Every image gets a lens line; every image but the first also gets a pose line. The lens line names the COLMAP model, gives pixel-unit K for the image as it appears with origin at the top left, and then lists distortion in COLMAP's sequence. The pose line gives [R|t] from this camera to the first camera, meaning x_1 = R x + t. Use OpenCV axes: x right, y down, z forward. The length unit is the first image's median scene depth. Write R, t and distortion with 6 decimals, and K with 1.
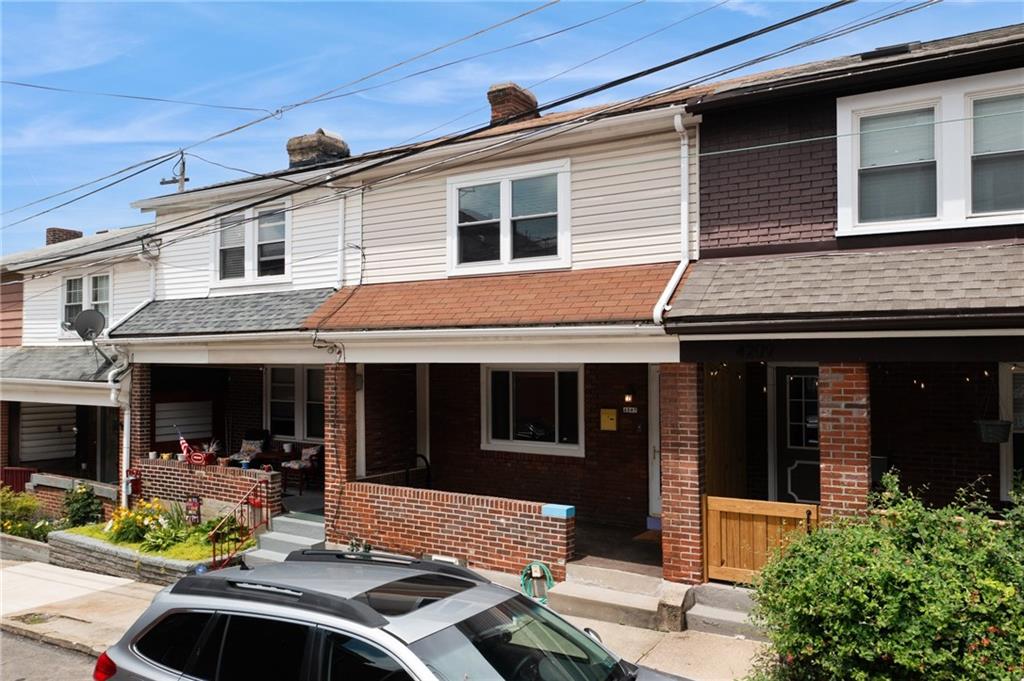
lens RADIAL K [[835.8, 0, 511.6], [0, 835.8, 350.7], [0, 0, 1]] dist [0.005626, 0.000124]
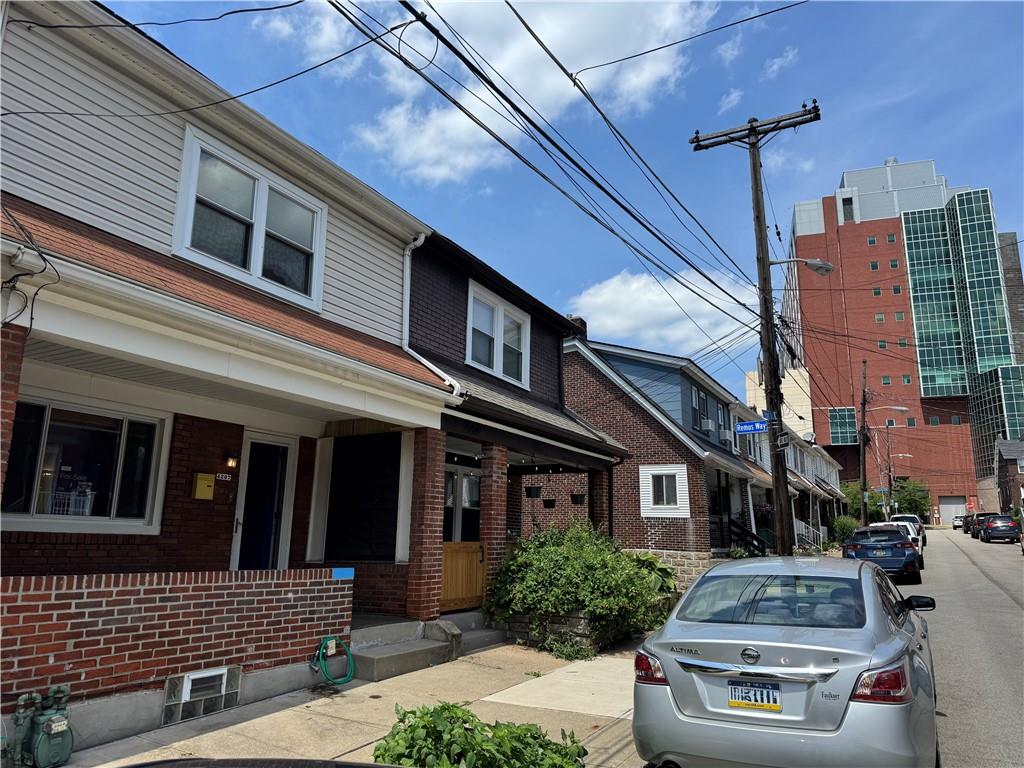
lens RADIAL K [[711.4, 0, 511.4], [0, 711.4, 375.2], [0, 0, 1]] dist [-0.006358, -0.009153]
pose [[-0.092008, 0.235726, 0.967454, -0.730143], [-0.013452, 0.971192, -0.237917, 0.160957], [-0.995667, -0.034904, -0.086186, 0.870348]]
